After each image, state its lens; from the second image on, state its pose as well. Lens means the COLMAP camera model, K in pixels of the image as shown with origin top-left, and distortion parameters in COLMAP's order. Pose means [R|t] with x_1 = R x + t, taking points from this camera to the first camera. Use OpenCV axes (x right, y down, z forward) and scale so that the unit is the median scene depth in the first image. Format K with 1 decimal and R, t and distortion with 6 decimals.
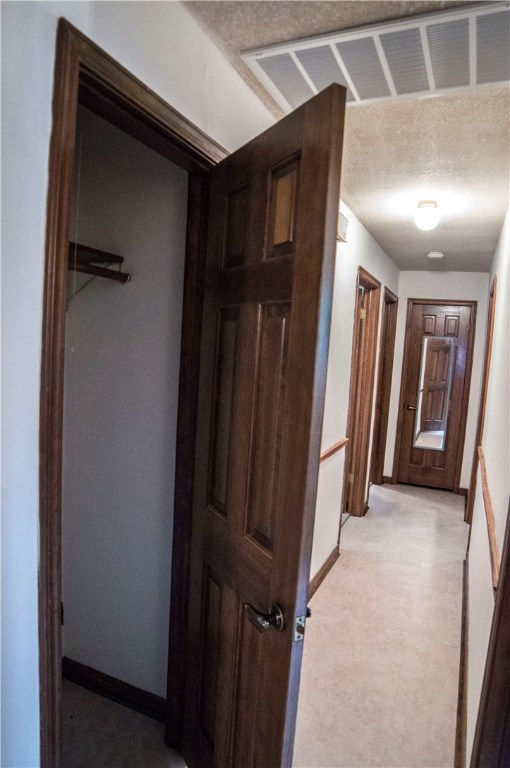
lens RADIAL K [[481.5, 0, 255.0], [0, 481.5, 384.0], [0, 0, 1]] dist [-0.125169, 0.051412]
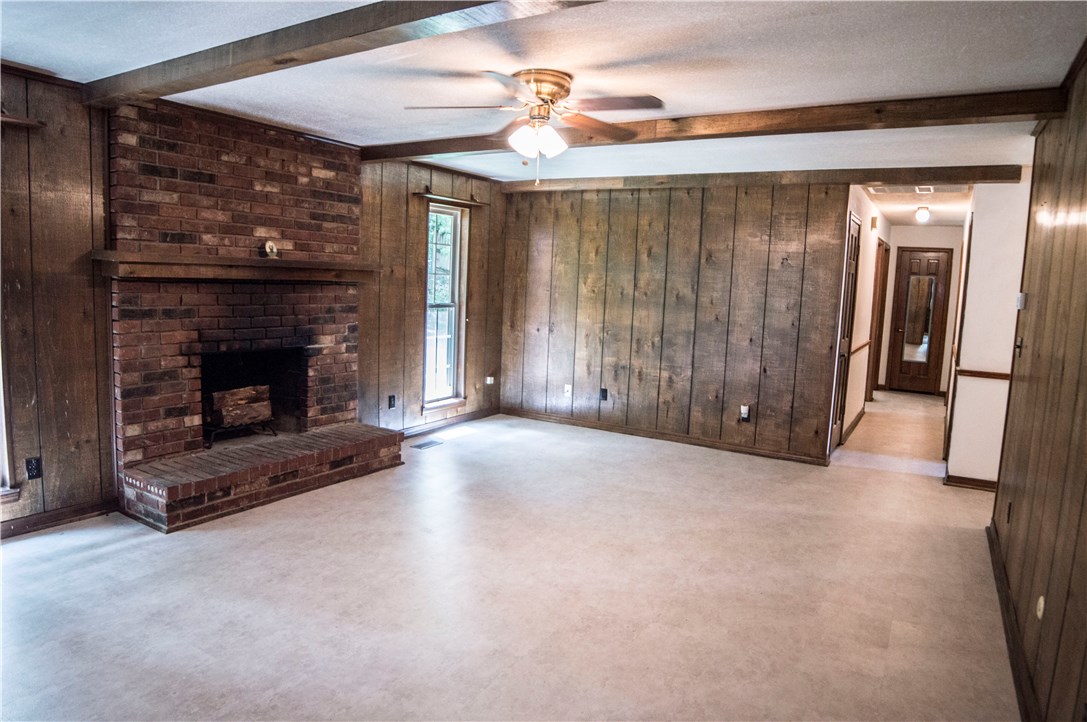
lens RADIAL K [[681.4, 0, 536.1], [0, 681.4, 360.6], [0, 0, 1]] dist [-0.125169, 0.051412]
pose [[0.990204, -0.008741, -0.139353, -0.431876], [0.012947, 0.999487, 0.029306, 0.070191], [0.139025, -0.030823, 0.989809, -0.978221]]
